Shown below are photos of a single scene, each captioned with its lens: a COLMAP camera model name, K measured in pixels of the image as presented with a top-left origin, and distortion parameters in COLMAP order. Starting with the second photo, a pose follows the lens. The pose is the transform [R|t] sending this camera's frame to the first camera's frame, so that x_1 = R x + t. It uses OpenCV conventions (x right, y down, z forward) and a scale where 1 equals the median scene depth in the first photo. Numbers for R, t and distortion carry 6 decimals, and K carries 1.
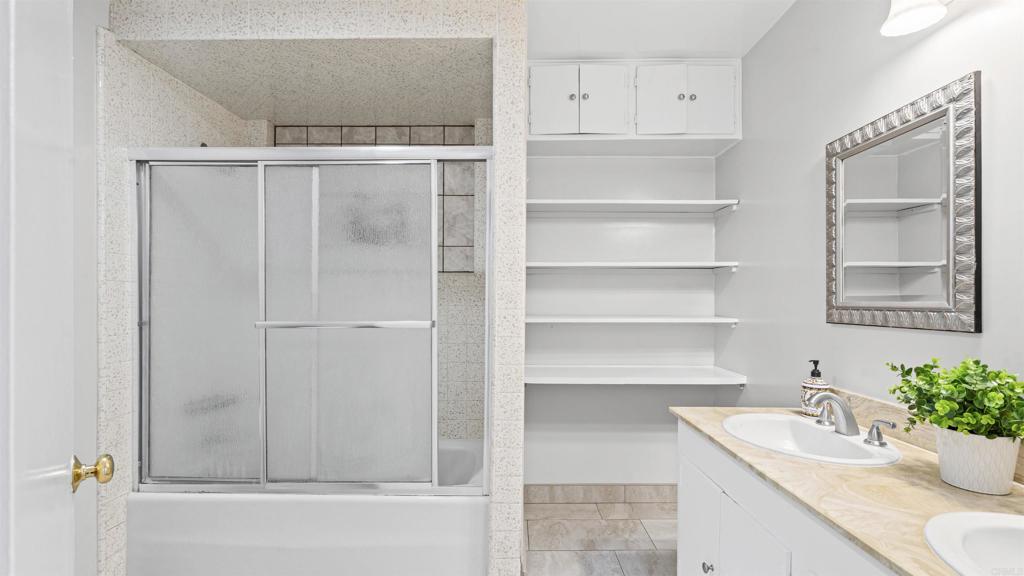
lens RADIAL K [[465.0, 0, 509.8], [0, 465.0, 302.4], [0, 0, 1]] dist [-0.002510, -0.000248]
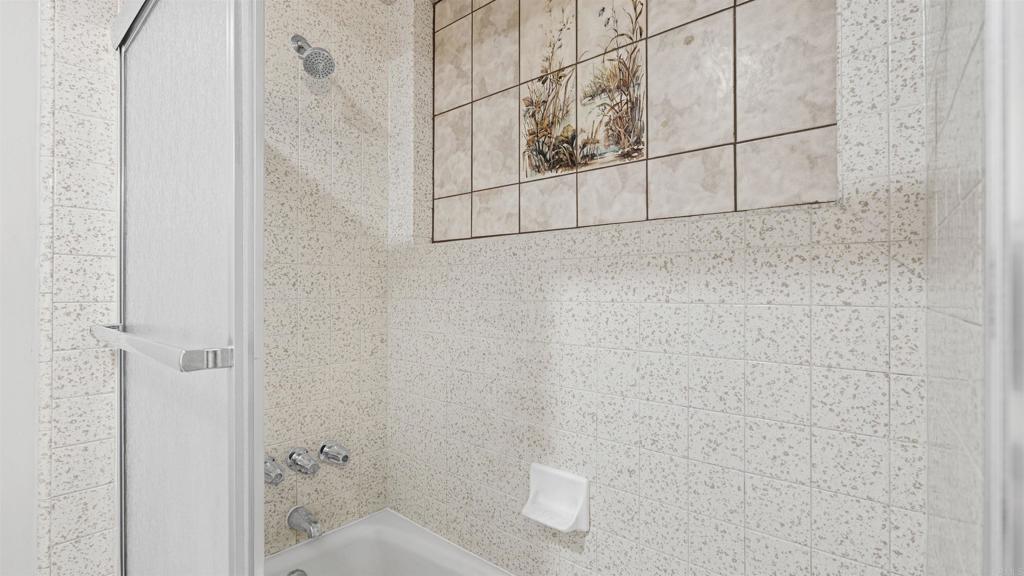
lens RADIAL K [[458.4, 0, 507.8], [0, 458.4, 292.0], [0, 0, 1]] dist [-0.004023, 0.000054]
pose [[0.764868, -0.002462, -0.644183, -0.048416], [-0.003064, 0.999967, -0.007459, 0.001362], [0.644180, 0.007679, 0.764835, 0.619224]]
